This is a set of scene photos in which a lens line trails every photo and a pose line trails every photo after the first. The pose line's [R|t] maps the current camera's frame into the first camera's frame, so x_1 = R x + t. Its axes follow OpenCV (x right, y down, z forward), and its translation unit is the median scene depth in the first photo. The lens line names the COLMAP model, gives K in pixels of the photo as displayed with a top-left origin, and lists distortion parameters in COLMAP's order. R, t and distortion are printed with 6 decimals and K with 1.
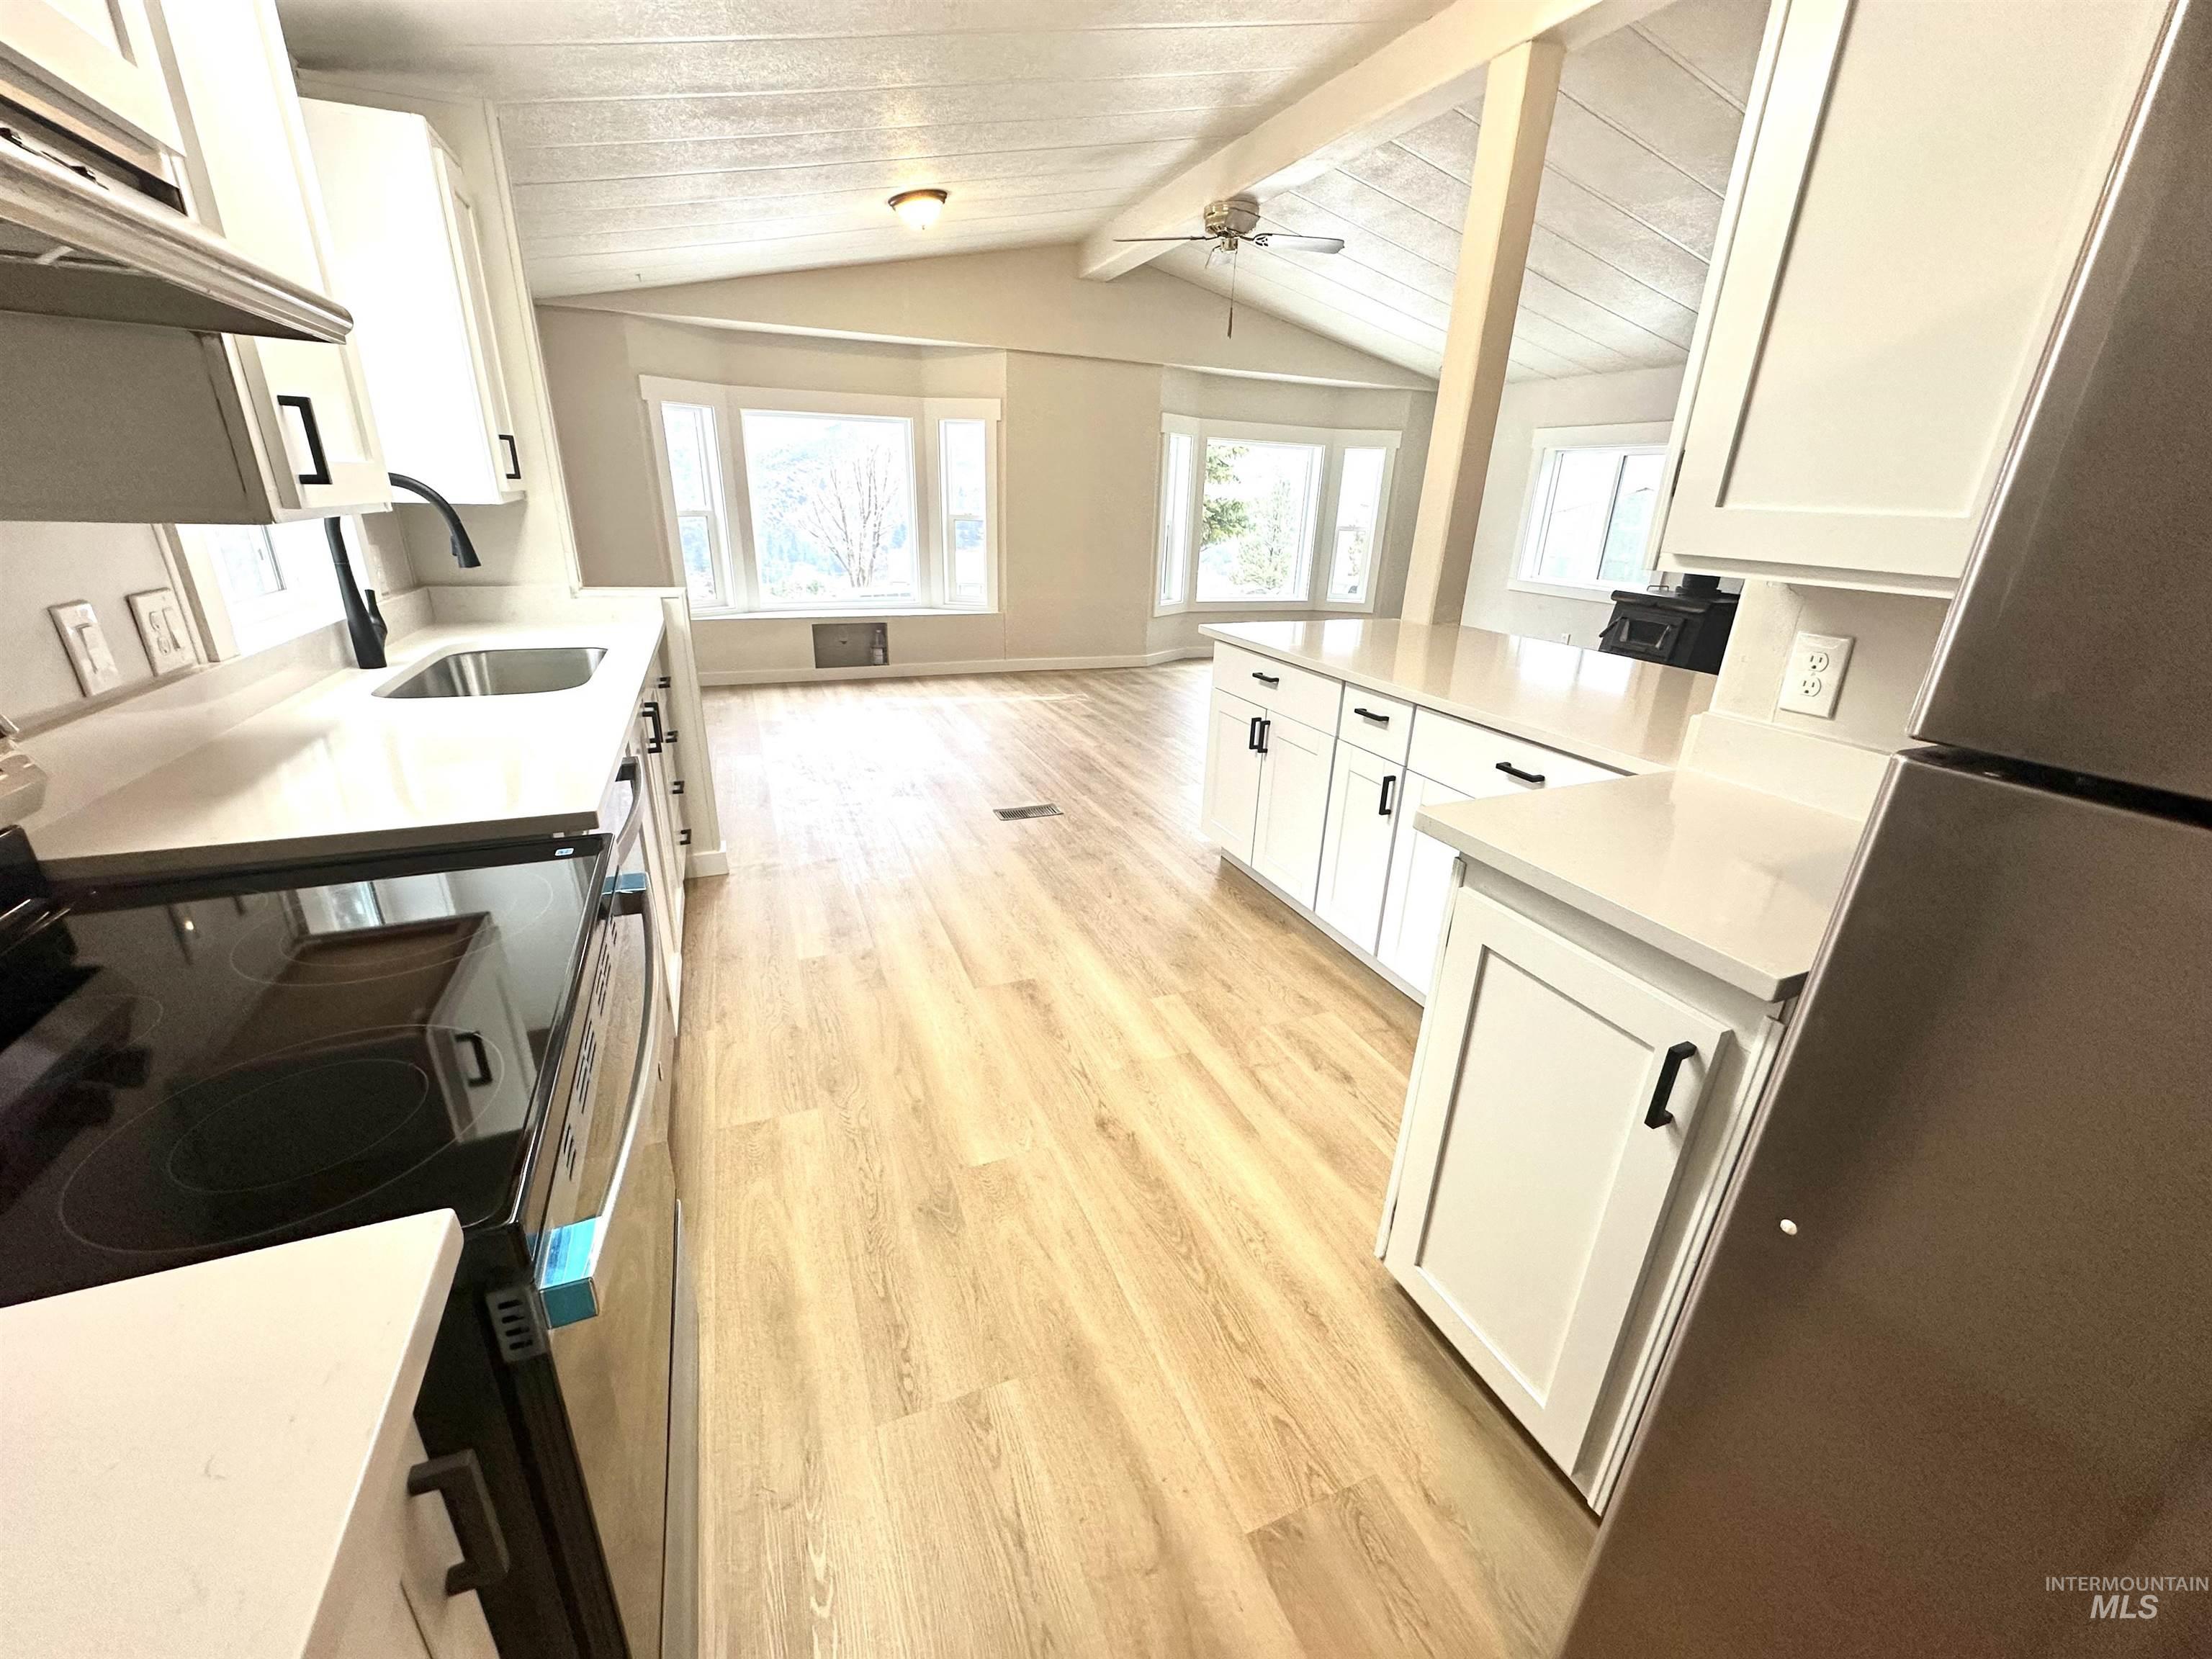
lens RADIAL K [[883.7, 0, 1105.6], [0, 883.7, 831.9], [0, 0, 1]] dist [-0.001607, 0.000227]
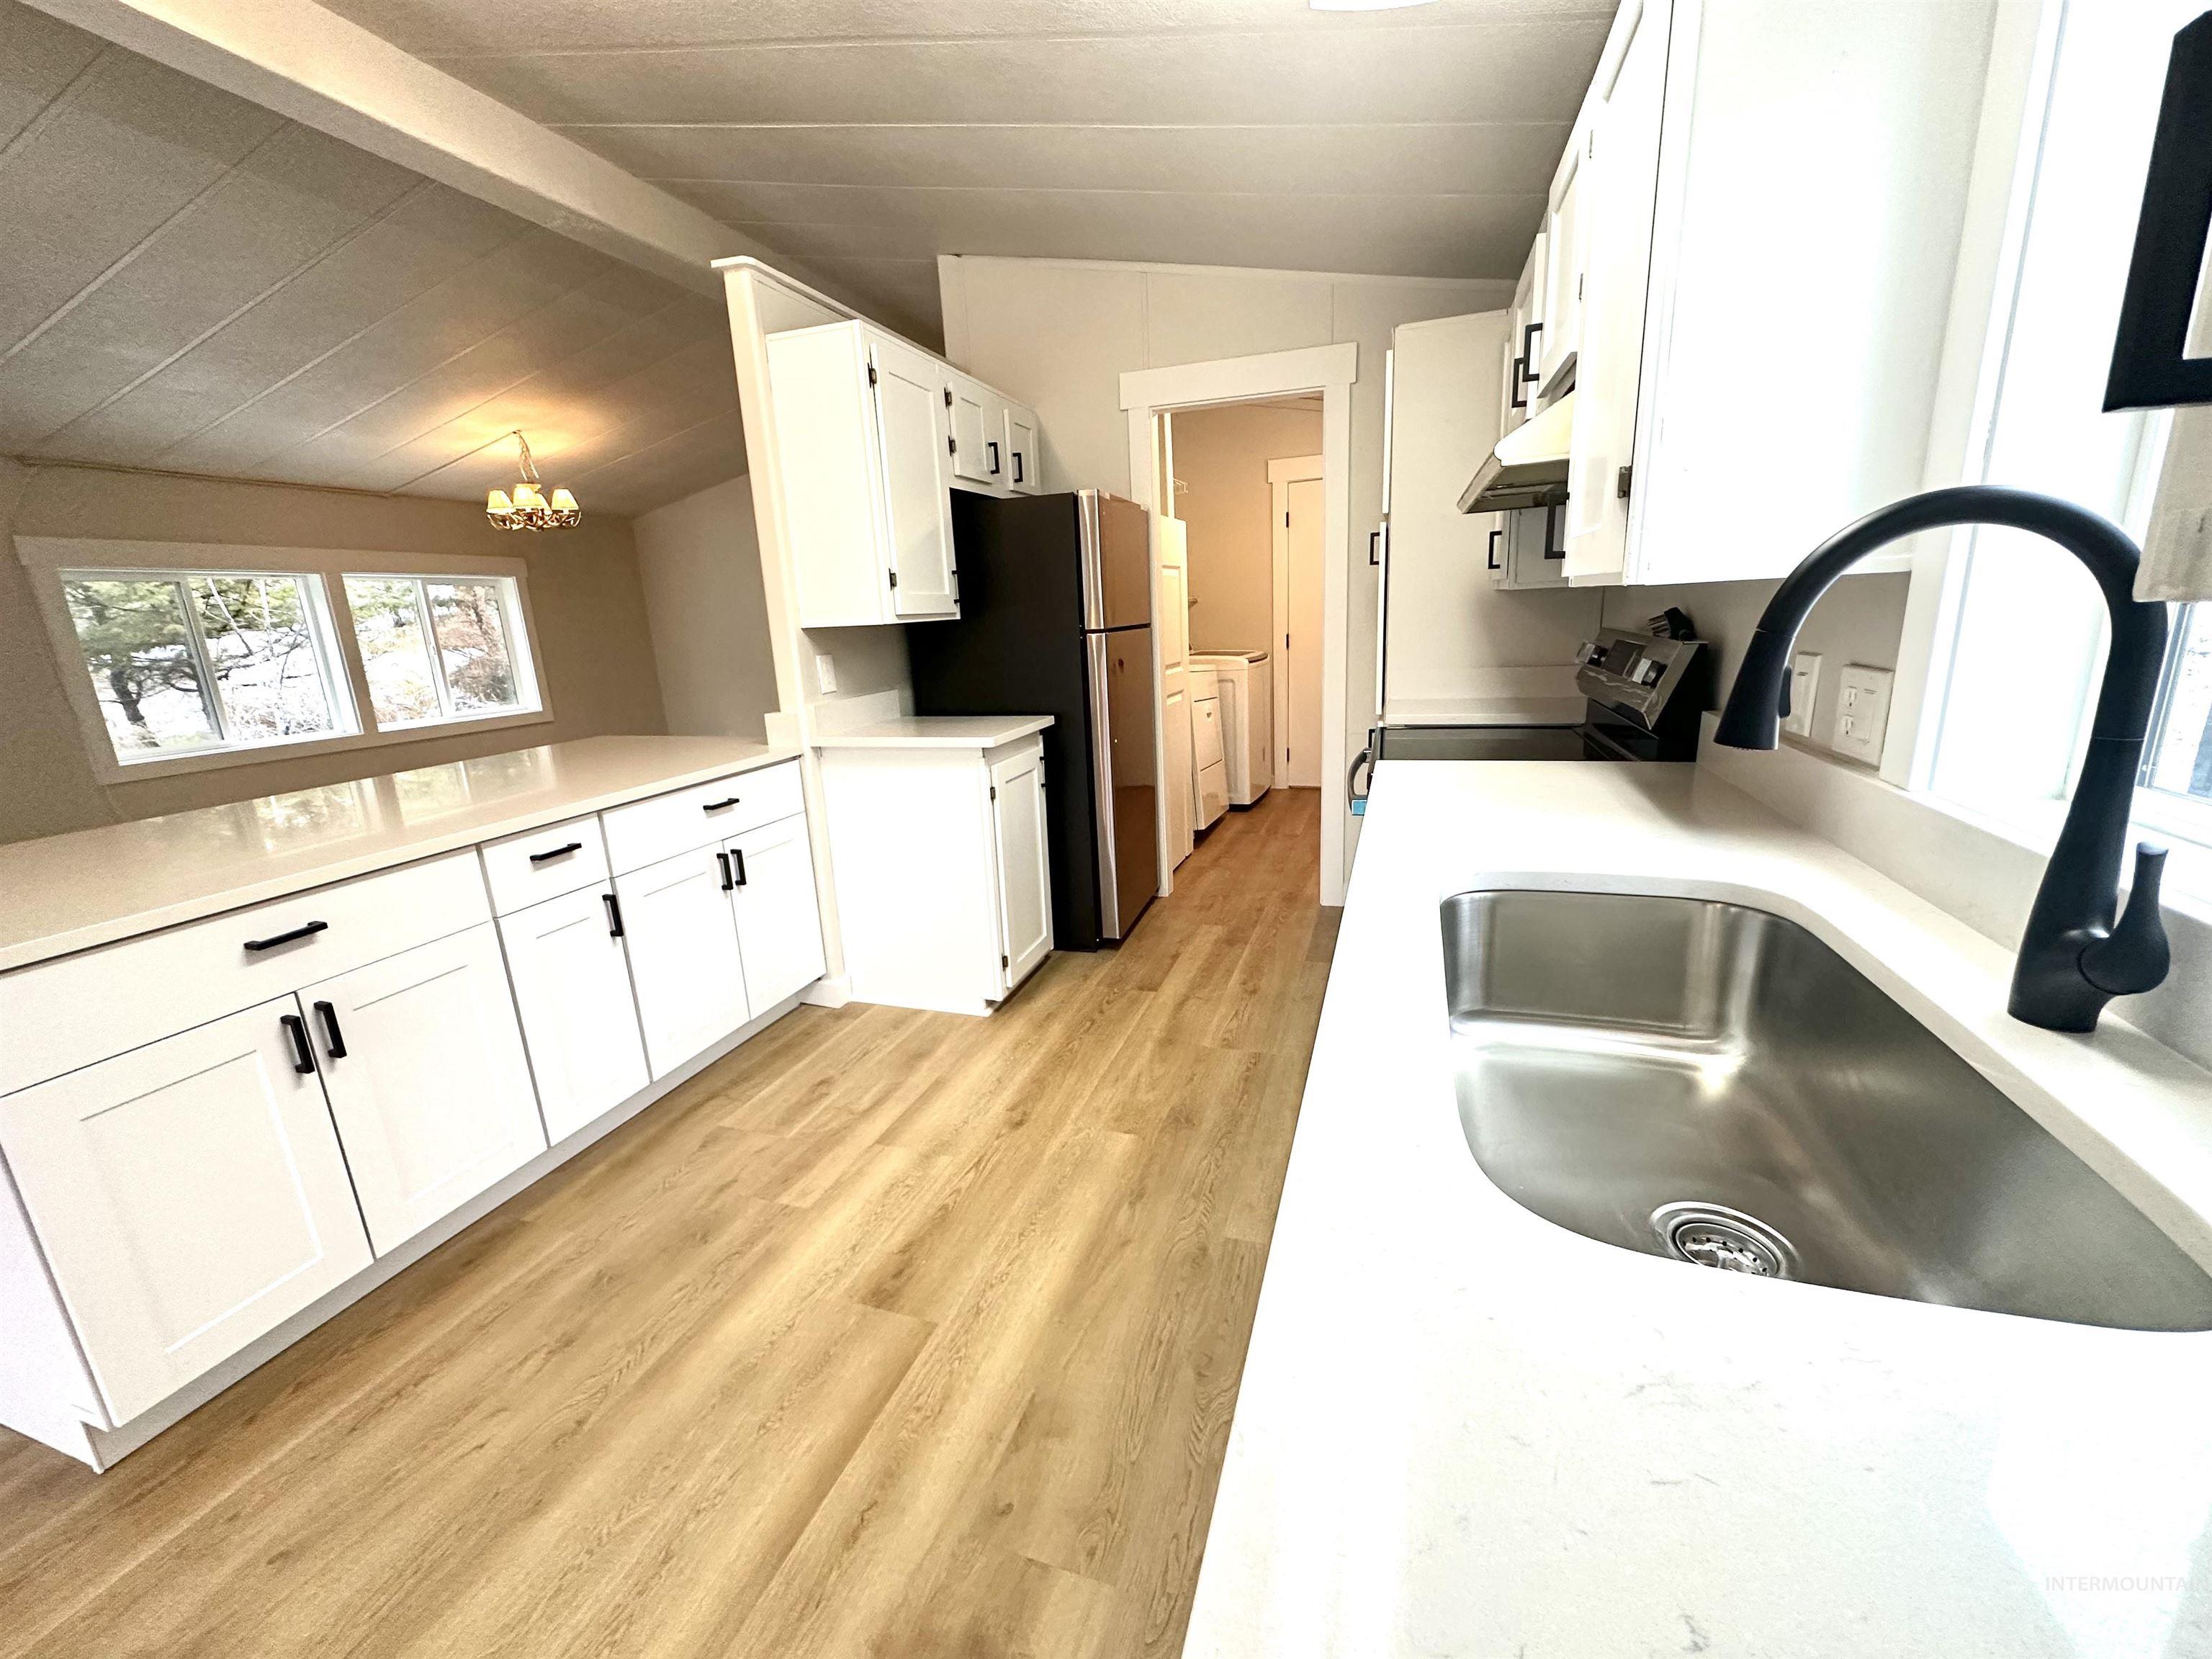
lens RADIAL K [[883.7, 0, 1107.5], [0, 883.7, 827.9], [0, 0, 1]] dist [-0.001607, 0.000227]
pose [[-0.756759, -0.151879, 0.635806, -0.626076], [0.261368, 0.821205, 0.507256, -0.437204], [-0.599168, 0.550050, -0.581758, 1.149153]]
